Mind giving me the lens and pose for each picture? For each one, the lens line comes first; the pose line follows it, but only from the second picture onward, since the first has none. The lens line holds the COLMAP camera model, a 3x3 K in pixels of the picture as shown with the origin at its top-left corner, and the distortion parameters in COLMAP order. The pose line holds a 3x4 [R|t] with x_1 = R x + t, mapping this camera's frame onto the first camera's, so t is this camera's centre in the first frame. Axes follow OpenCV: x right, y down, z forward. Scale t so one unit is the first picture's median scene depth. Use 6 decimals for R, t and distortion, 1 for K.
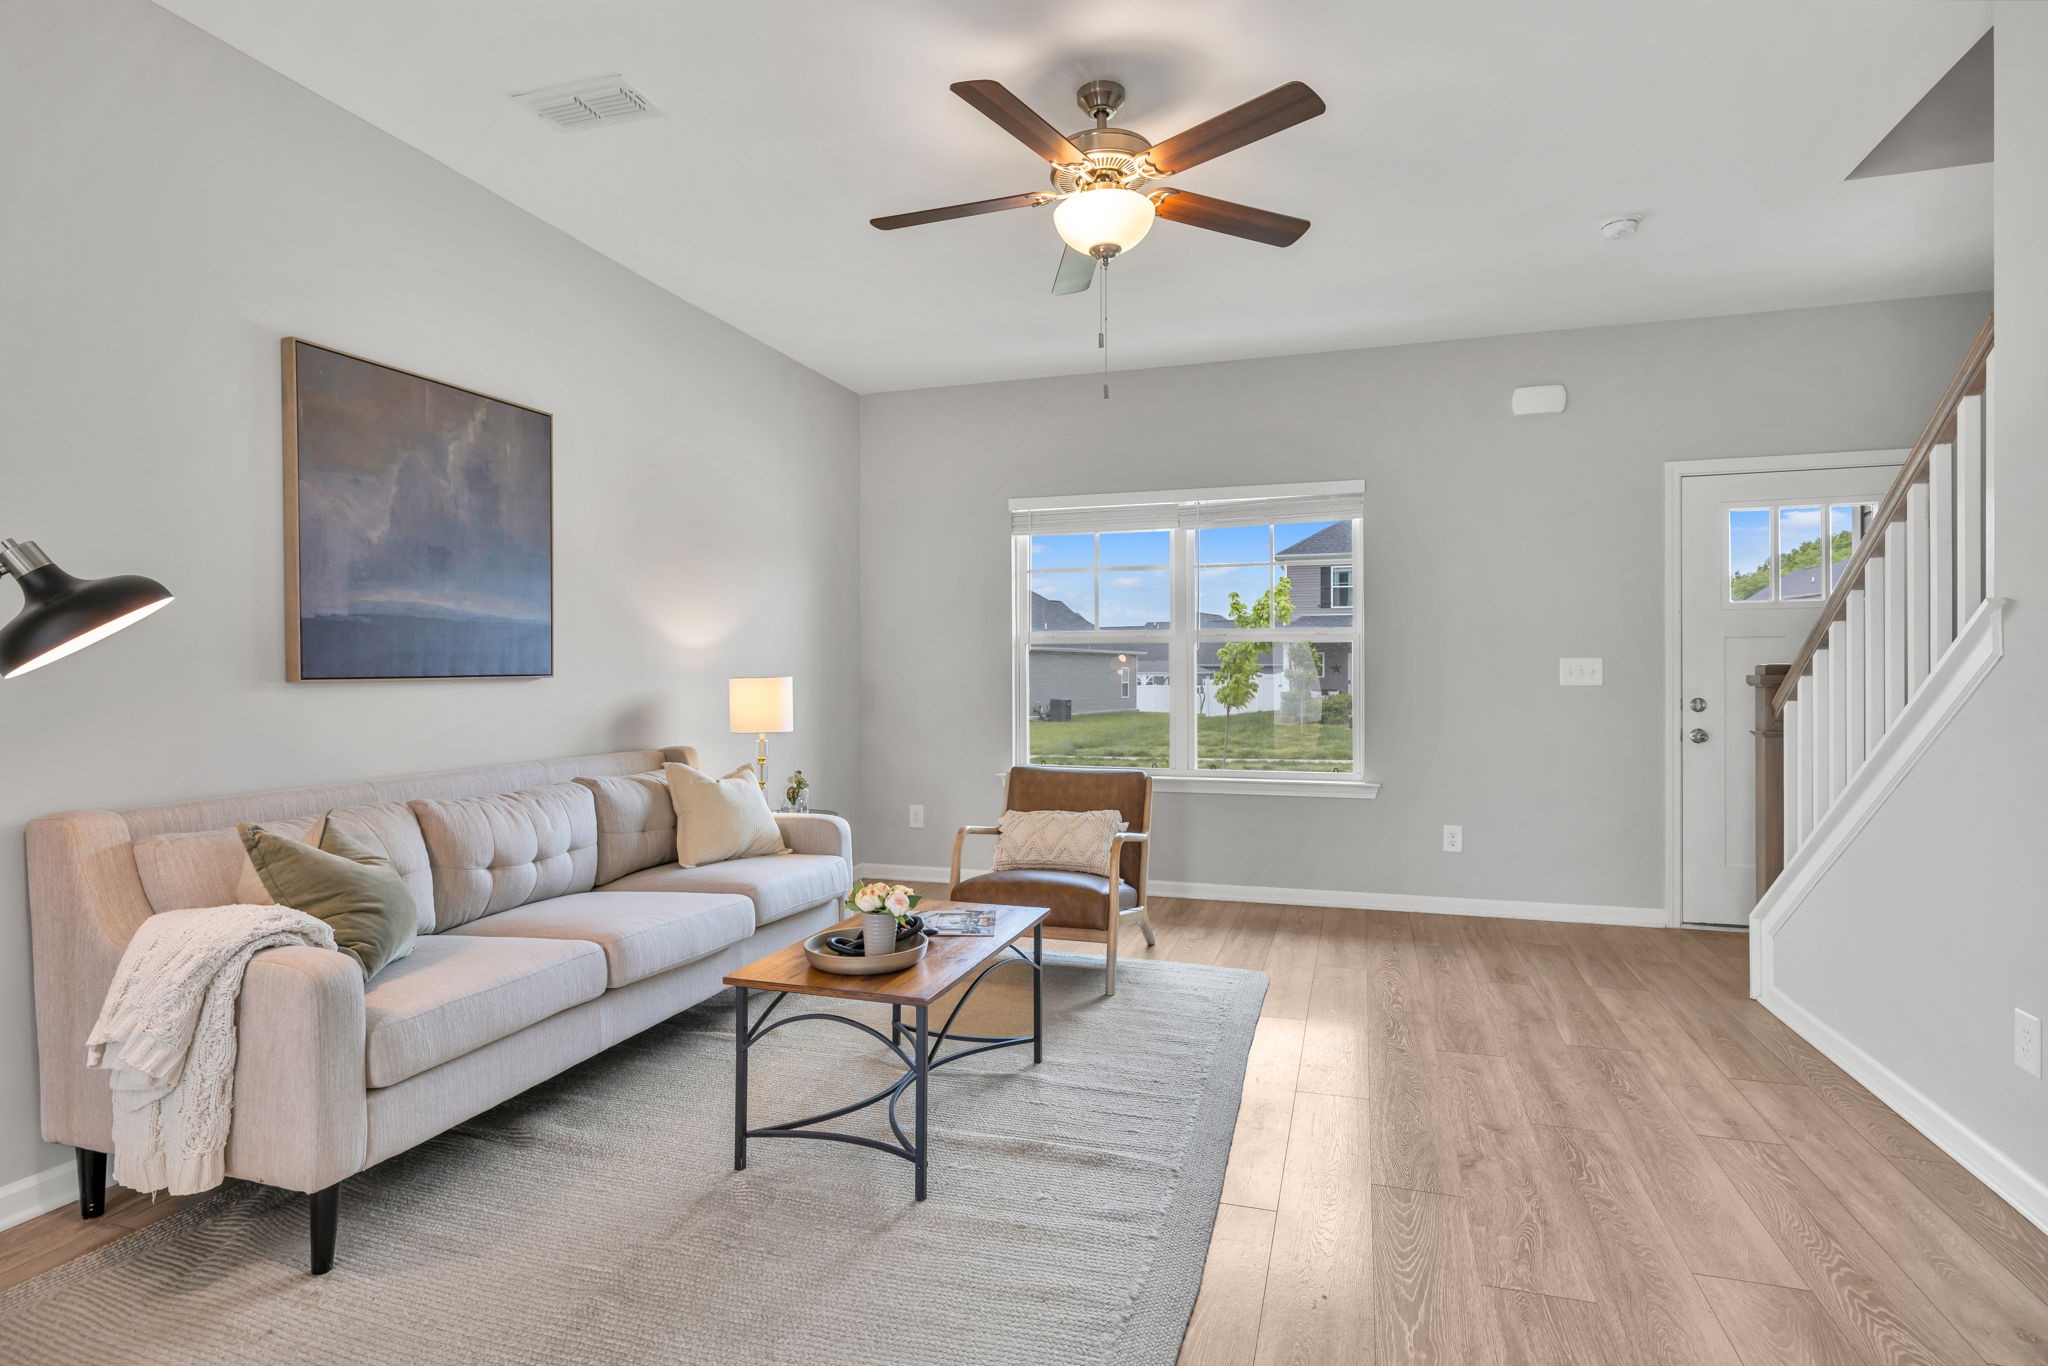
lens RADIAL K [[967.4, 0, 1027.8], [0, 967.4, 681.8], [0, 0, 1]] dist [-0.002137, 0.000592]
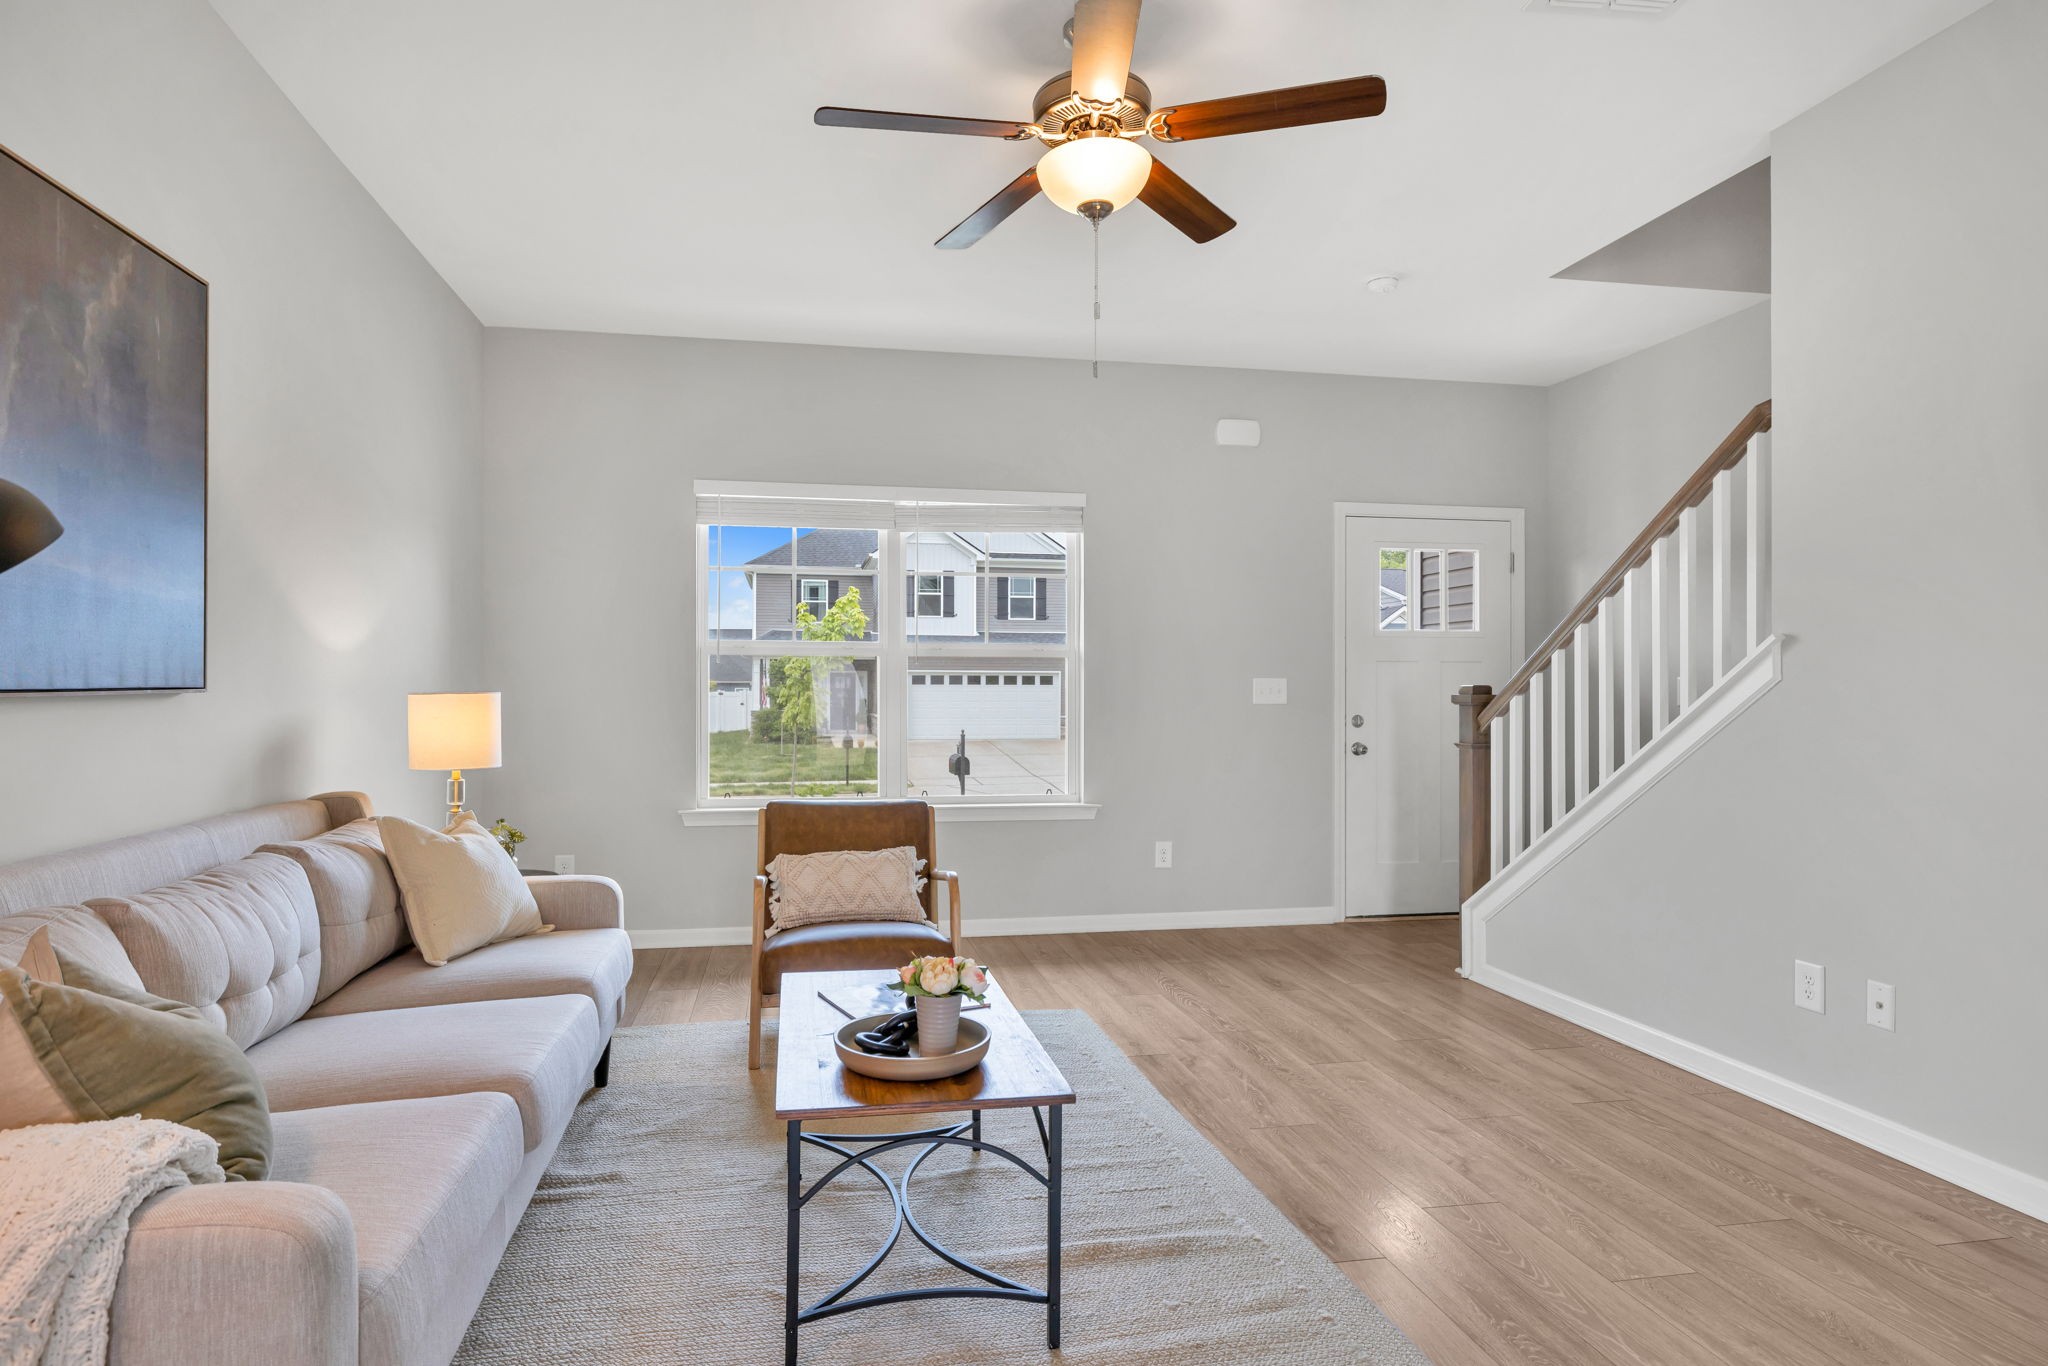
lens RADIAL K [[1045.7, 0, 943.3], [0, 1045.7, 695.5], [0, 0, 1]] dist [-0.000081, -0.000733]
pose [[0.898819, 0.003004, 0.438310, -0.383464], [-0.001118, 0.999989, -0.004562, 0.000489], [-0.438319, 0.003610, 0.898812, 0.174065]]
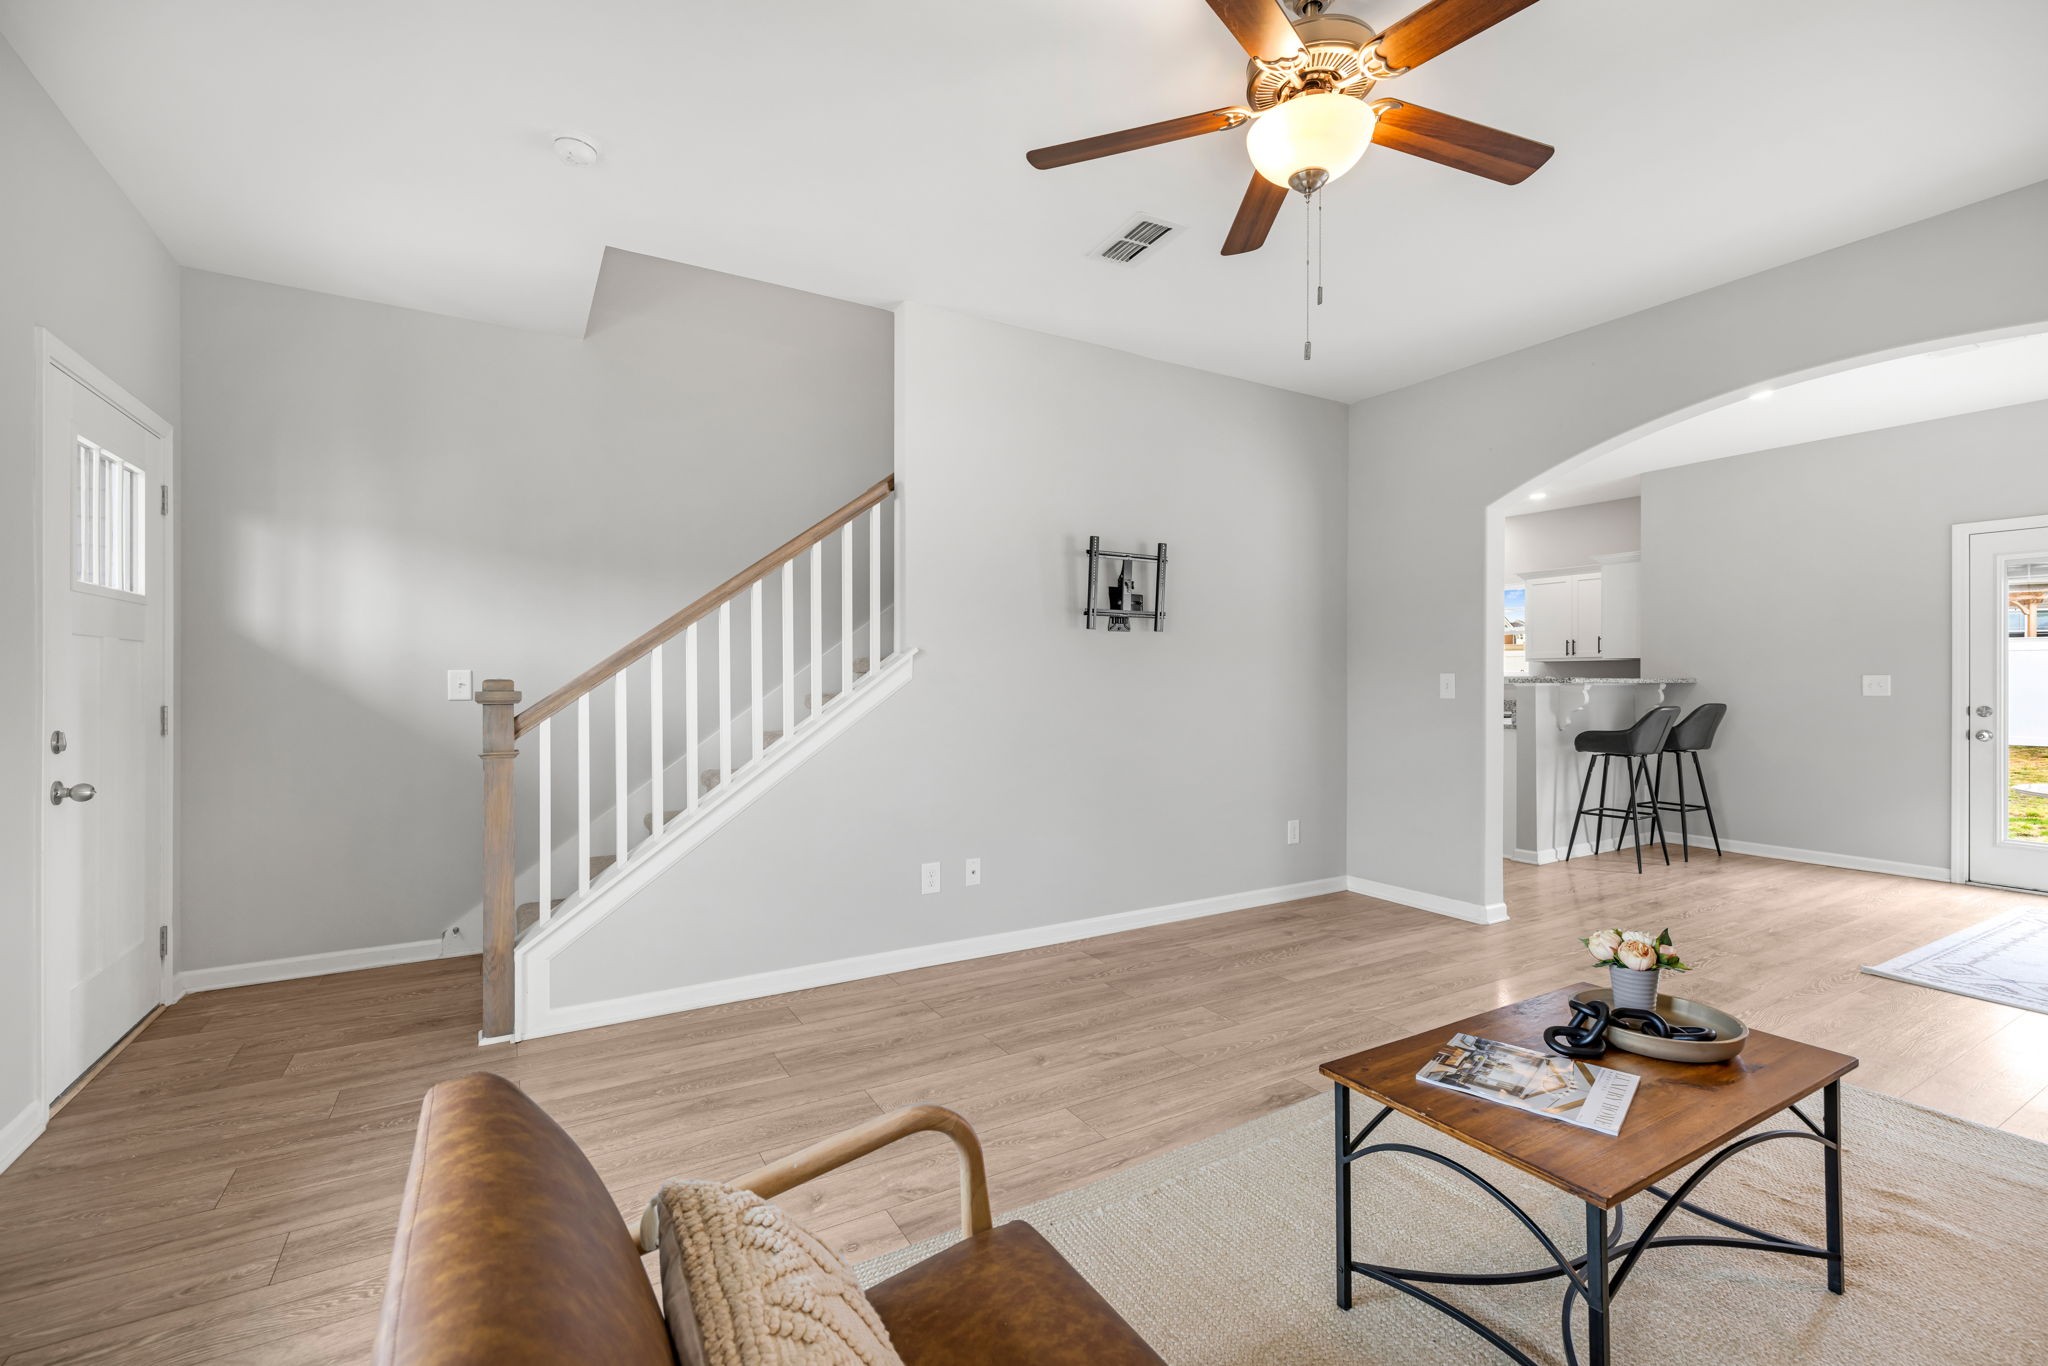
lens RADIAL K [[898.4, 0, 1031.9], [0, 898.4, 681.4], [0, 0, 1]] dist [0.000983, 0.000296]
pose [[-0.746293, 0.002285, 0.665613, -0.209838], [0.006968, 0.999966, 0.004380, -0.018547], [-0.665581, 0.007907, -0.746284, 1.448170]]
